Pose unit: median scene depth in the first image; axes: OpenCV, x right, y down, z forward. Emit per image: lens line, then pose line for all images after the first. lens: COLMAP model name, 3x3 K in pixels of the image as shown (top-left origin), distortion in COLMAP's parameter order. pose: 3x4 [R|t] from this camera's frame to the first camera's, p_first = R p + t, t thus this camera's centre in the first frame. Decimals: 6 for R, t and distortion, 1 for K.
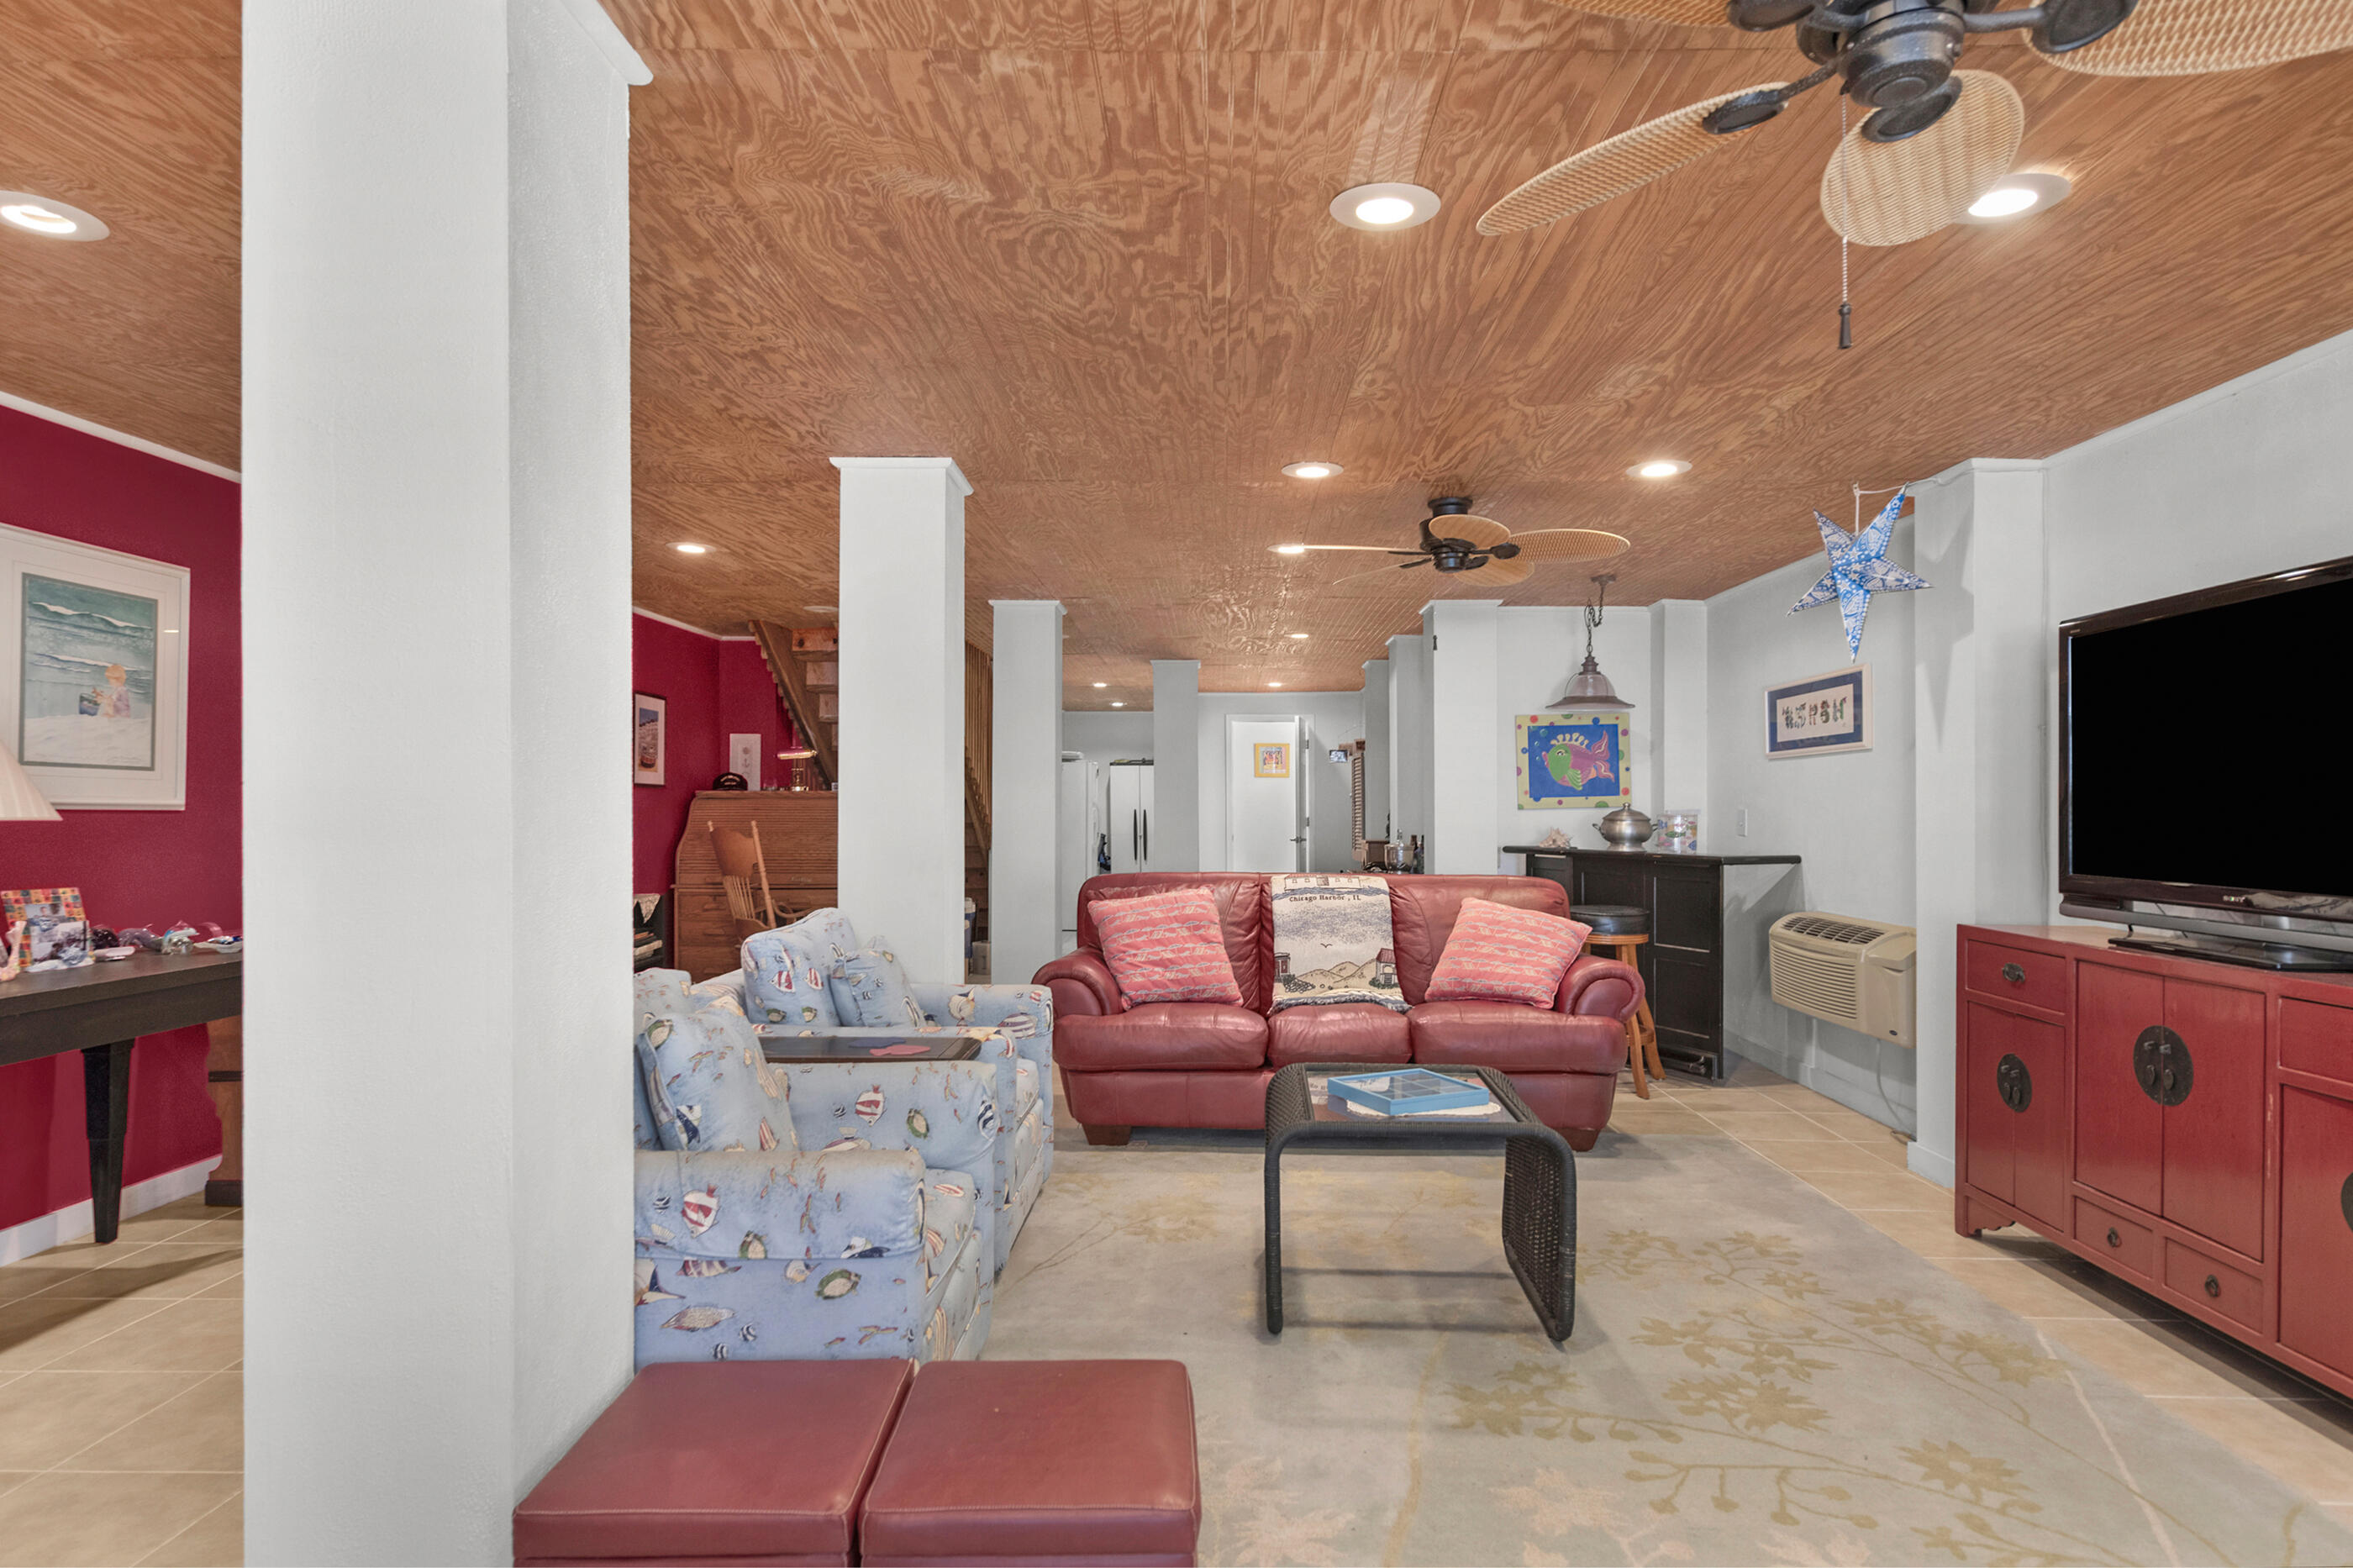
lens RADIAL K [[1271.4, 0, 1181.6], [0, 1271.4, 831.4], [0, 0, 1]] dist [0.000953, -0.000424]
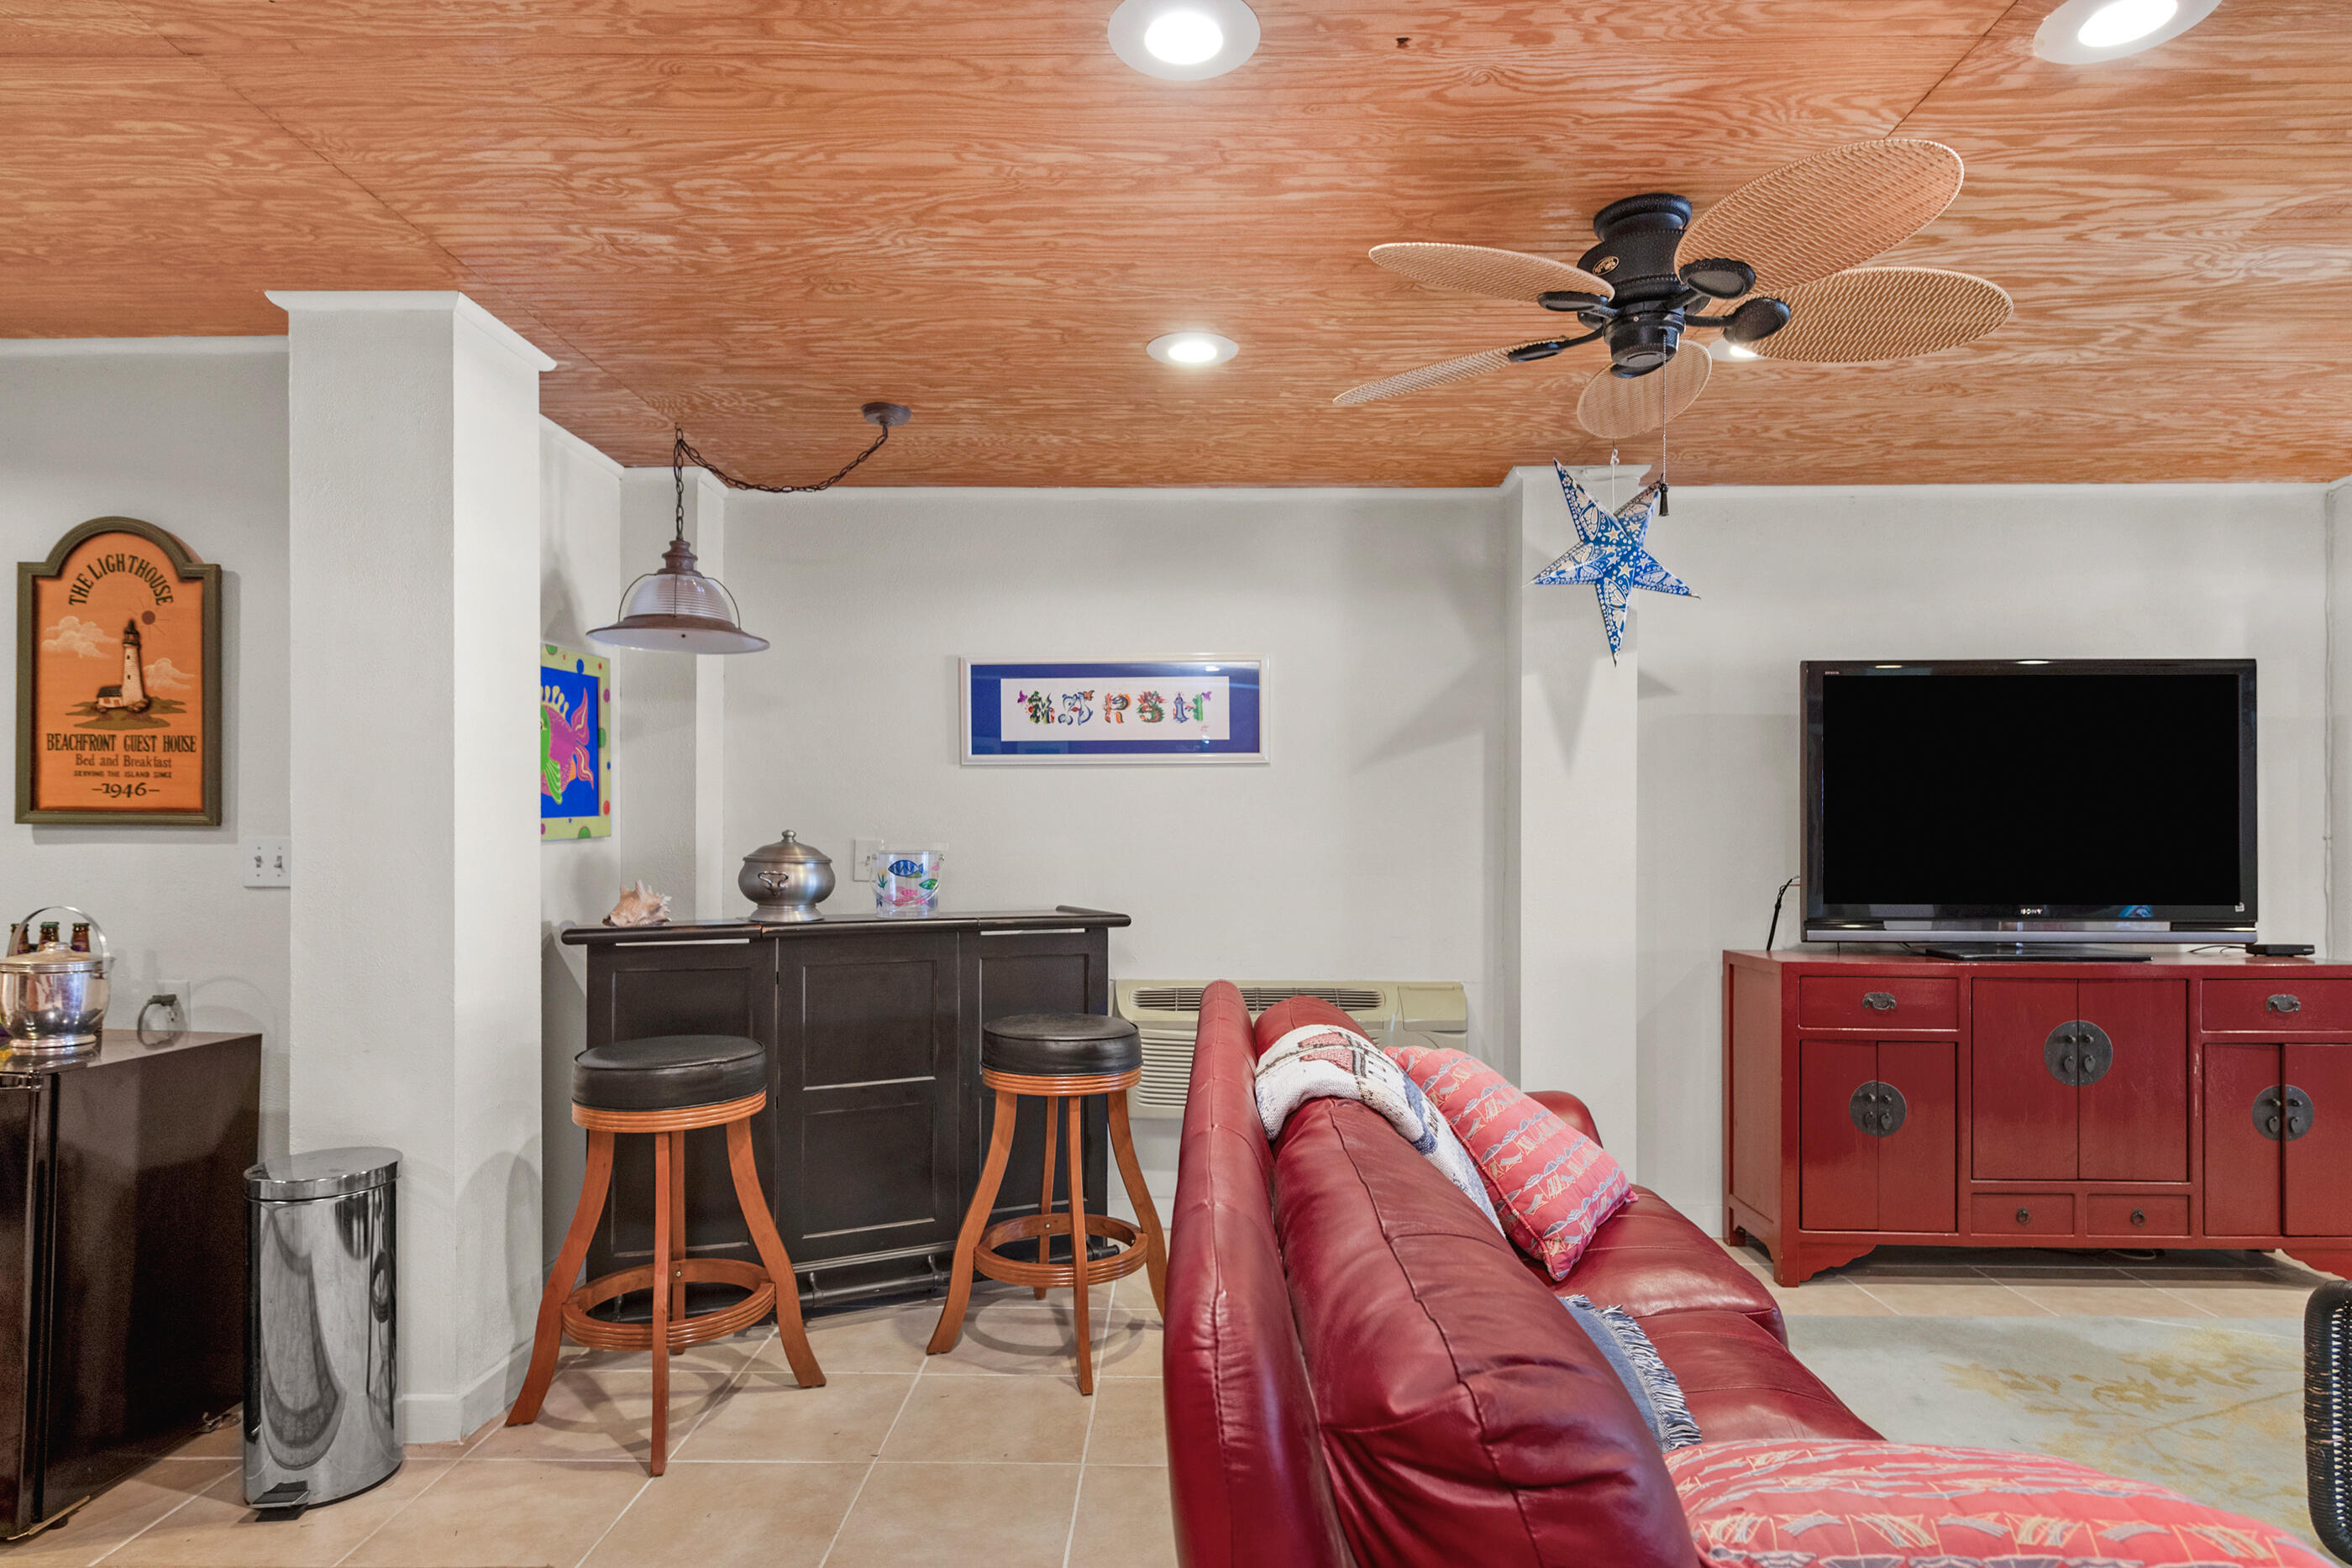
lens RADIAL K [[1270.8, 0, 1181.1], [0, 1270.8, 831.4], [0, 0, 1]] dist [0.000953, -0.000424]
pose [[0.003760, -0.004994, 0.999980, -0.357605], [0.019172, 0.999804, 0.004921, -0.039605], [-0.999809, 0.019153, 0.003855, 1.527722]]
